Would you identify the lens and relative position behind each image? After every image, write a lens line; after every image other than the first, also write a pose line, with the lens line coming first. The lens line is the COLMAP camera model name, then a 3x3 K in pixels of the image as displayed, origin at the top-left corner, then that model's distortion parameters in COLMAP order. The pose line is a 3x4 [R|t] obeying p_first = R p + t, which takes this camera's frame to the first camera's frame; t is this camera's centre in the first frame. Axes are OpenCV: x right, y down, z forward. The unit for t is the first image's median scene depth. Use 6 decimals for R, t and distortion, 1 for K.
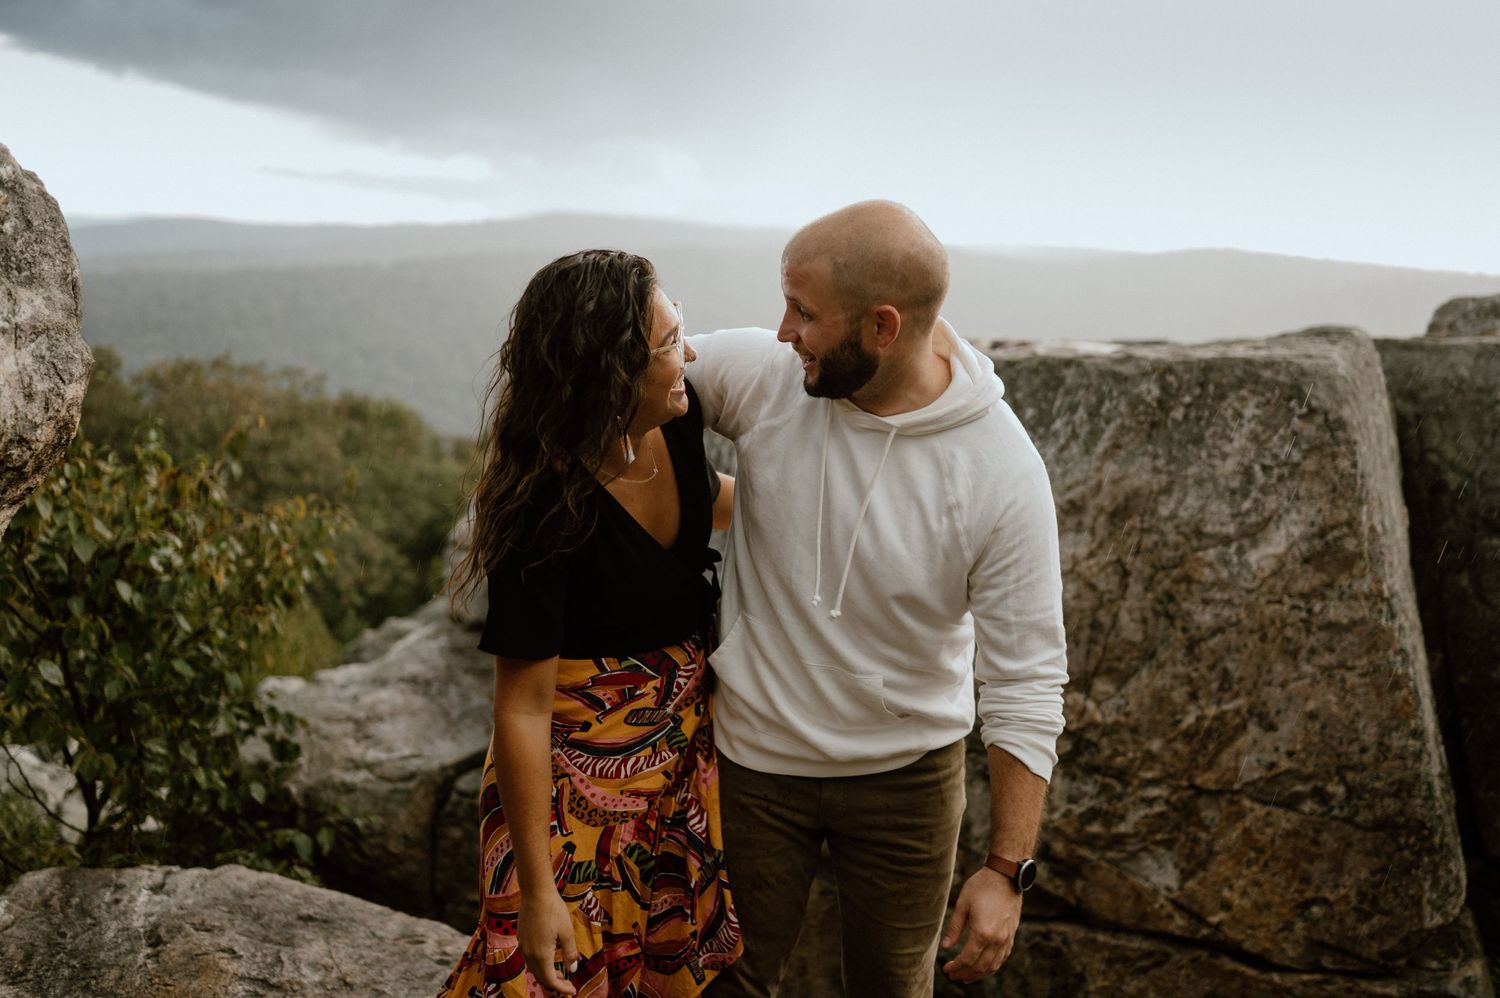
lens RADIAL K [[1426.2, 0, 755.0], [0, 1426.2, 513.3], [0, 0, 1]] dist [0.001020, 0.002393]
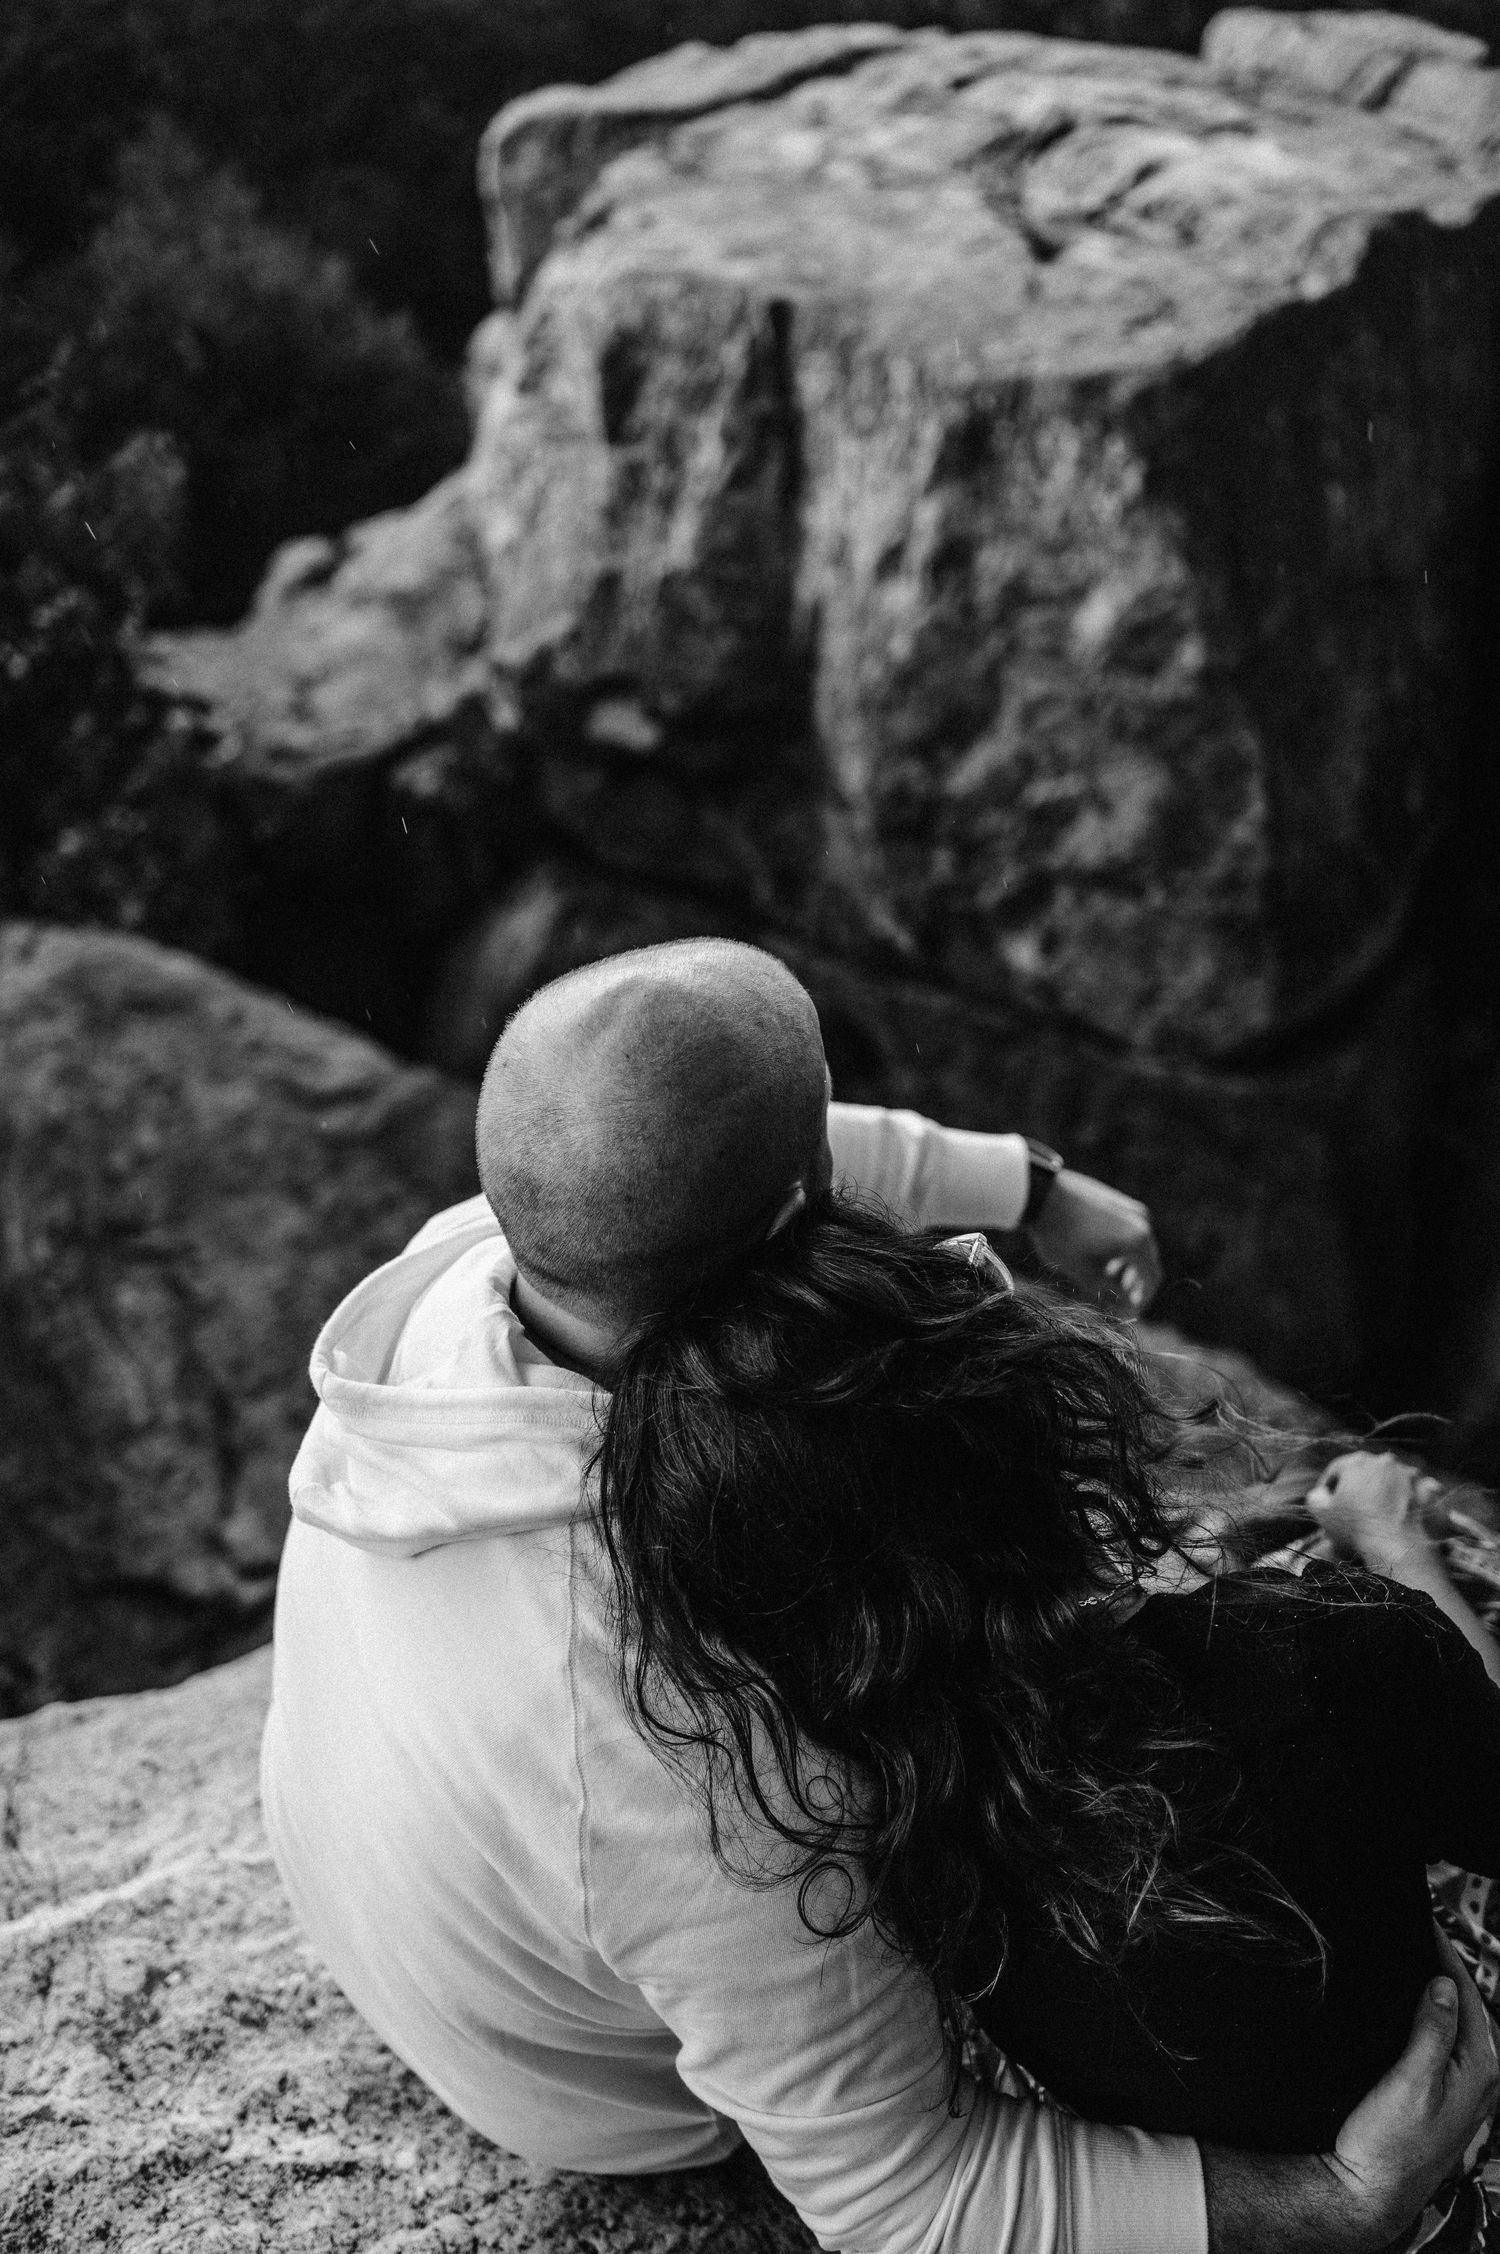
lens RADIAL K [[2155.0, 0, 750.0], [0, 2155.0, 1127.0], [0, 0, 1]] dist [-0.005818, 0.019265]
pose [[0.973526, 0.028511, -0.226793, 0.450900], [0.080499, 0.885861, 0.456914, -0.298680], [0.213934, -0.463074, 0.860113, -0.269228]]
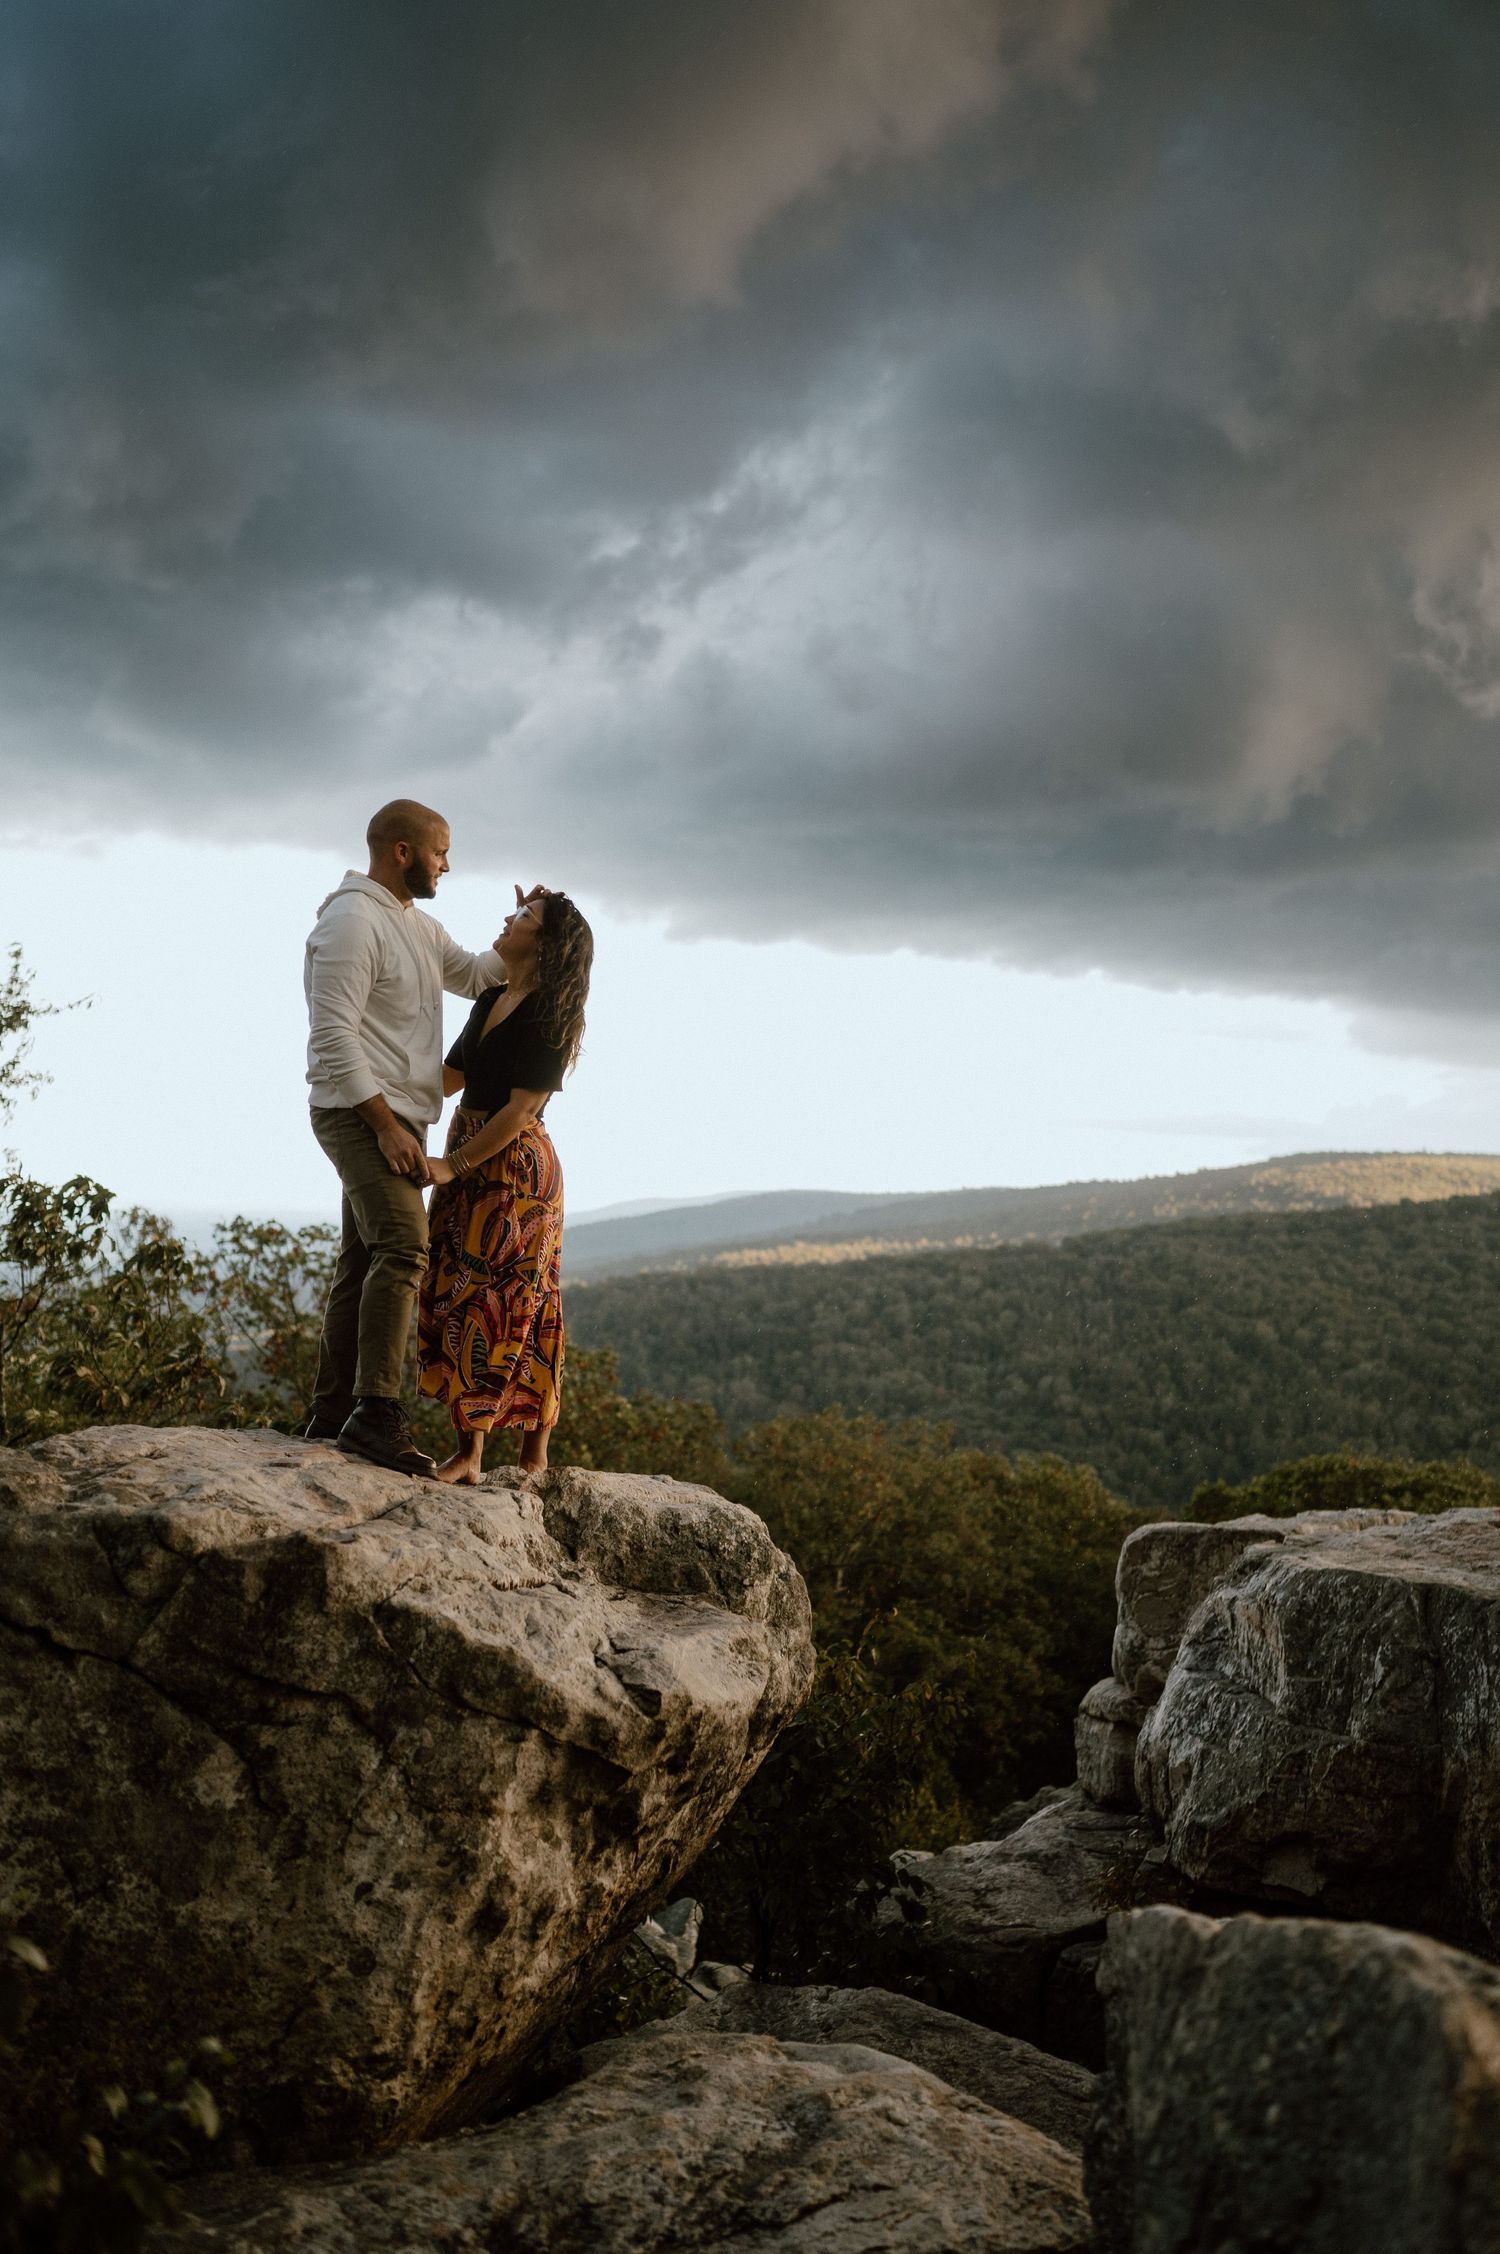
lens RADIAL K [[2150.1, 0, 752.3], [0, 2150.1, 1140.9], [0, 0, 1]] dist [0.008326, -0.004571]
pose [[0.923507, -0.066470, -0.377779, 0.355858], [-0.016261, 0.977202, -0.211689, -0.101580], [0.383238, 0.201640, 0.901371, -1.064708]]
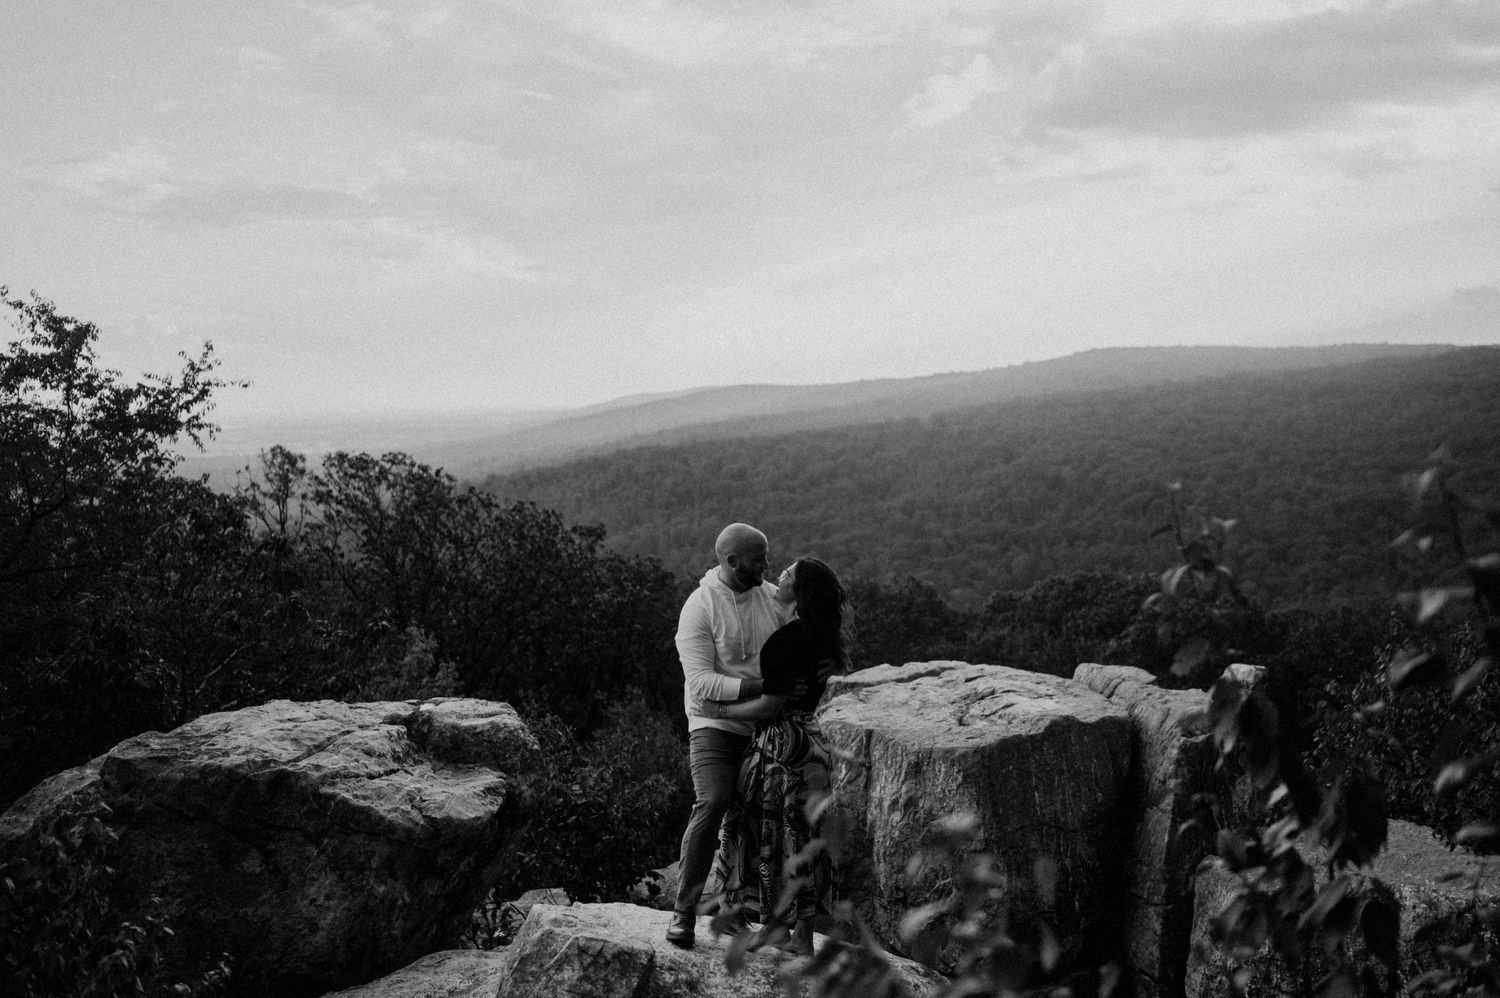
lens RADIAL K [[1501.4, 0, 749.3], [0, 1501.4, 486.0], [0, 0, 1]] dist [-0.015154, -0.019202]
pose [[0.929731, -0.059680, -0.363371, 1.048299], [0.015979, 0.992388, -0.122106, -0.257189], [0.367893, 0.107719, 0.923608, -1.777934]]
